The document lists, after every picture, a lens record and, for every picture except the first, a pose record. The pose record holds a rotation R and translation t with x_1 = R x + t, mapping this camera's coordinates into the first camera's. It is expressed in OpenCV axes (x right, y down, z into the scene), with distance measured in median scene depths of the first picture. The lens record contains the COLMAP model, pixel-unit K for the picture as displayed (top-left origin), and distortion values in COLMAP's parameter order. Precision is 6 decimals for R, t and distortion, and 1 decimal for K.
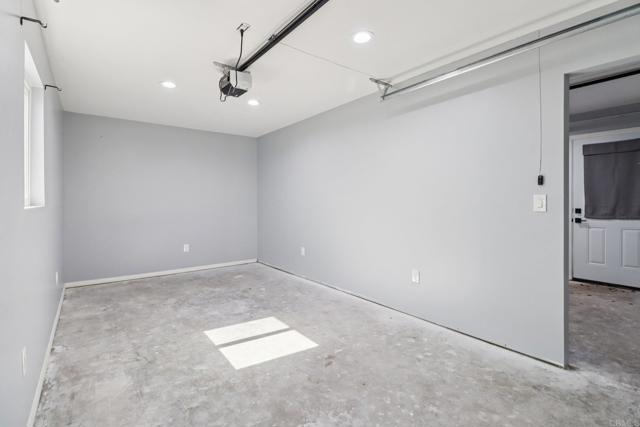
lens RADIAL K [[301.1, 0, 317.6], [0, 301.1, 210.8], [0, 0, 1]] dist [-0.006180, -0.006608]
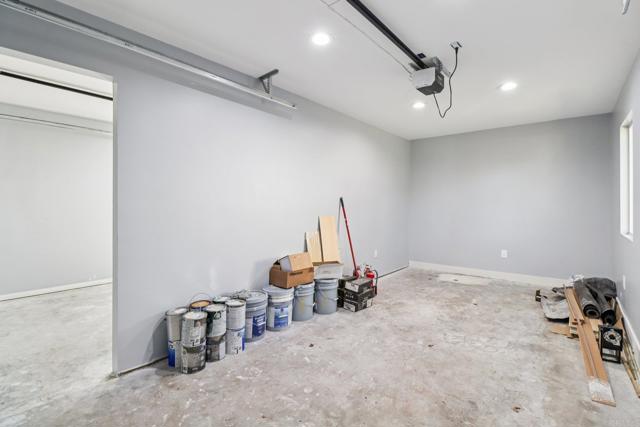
lens RADIAL K [[301.1, 0, 316.9], [0, 301.1, 212.5], [0, 0, 1]] dist [-0.006180, -0.006608]
pose [[0.190067, 0.004214, -0.981762, 2.032926], [-0.005167, 0.999981, 0.003292, -0.011672], [0.981758, 0.004447, 0.190085, 1.547752]]
